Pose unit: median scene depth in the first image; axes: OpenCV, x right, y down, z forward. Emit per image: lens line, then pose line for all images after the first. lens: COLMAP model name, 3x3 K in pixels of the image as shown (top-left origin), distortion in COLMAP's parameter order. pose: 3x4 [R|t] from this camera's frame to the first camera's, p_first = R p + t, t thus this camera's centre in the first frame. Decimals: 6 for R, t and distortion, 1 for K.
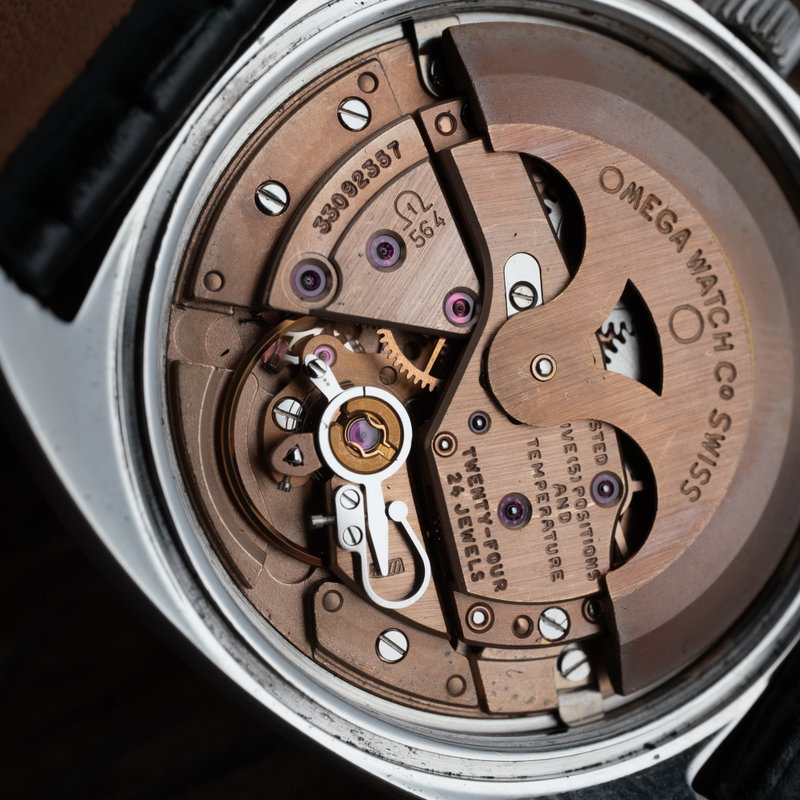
lens RADIAL K [[1454.7, 0, 401.3], [0, 1454.7, 399.3], [0, 0, 1]] dist [0.043725, 0.000000]
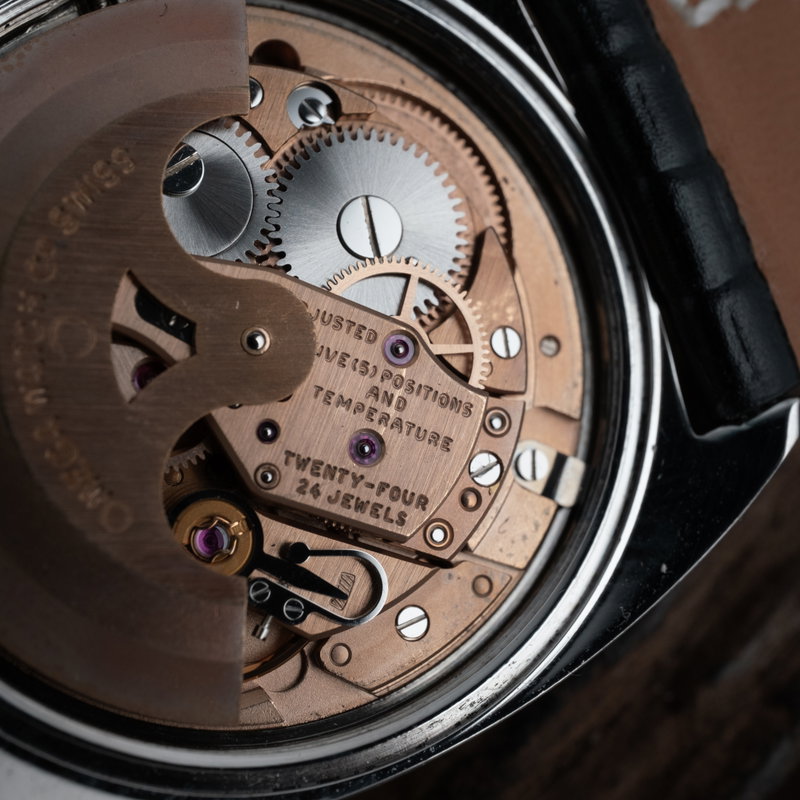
lens RADIAL K [[1454.7, 0, 399.7], [0, 1454.7, 400.9], [0, 0, 1]] dist [0.043725, 0.000000]
pose [[0.549154, -0.834310, -0.048546, 0.162783], [0.826893, 0.534014, 0.176285, -0.090066], [-0.121152, -0.136950, 0.983141, 0.065443]]
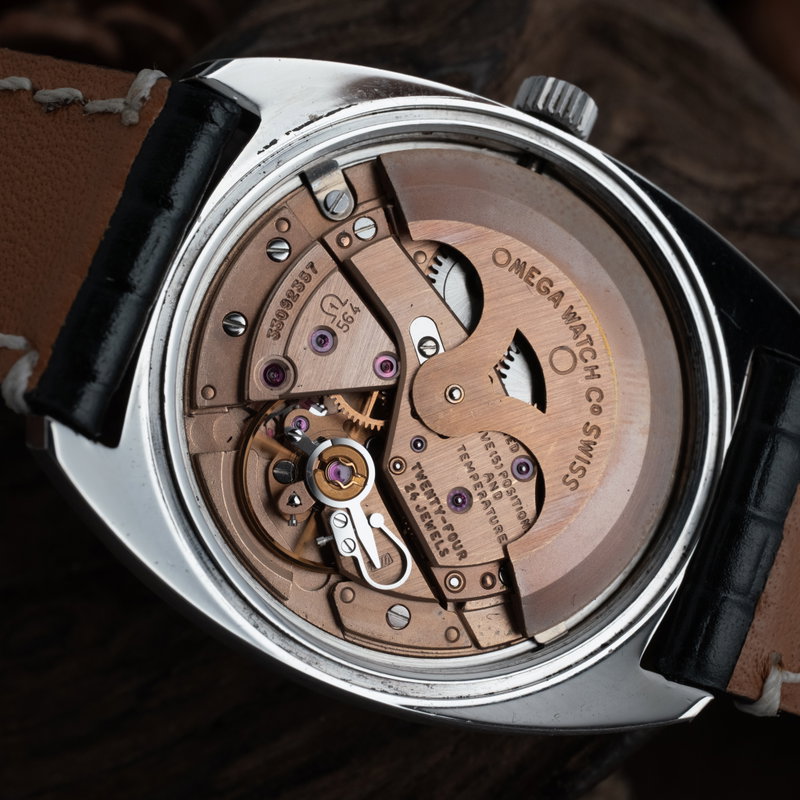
lens RADIAL K [[1454.7, 0, 399.0], [0, 1454.7, 401.2], [0, 0, 1]] dist [0.043725, 0.000000]
pose [[0.968278, -0.243374, -0.056624, 0.123607], [0.242527, 0.969907, -0.021484, 0.001632], [0.060149, 0.007070, 0.998164, -0.379962]]
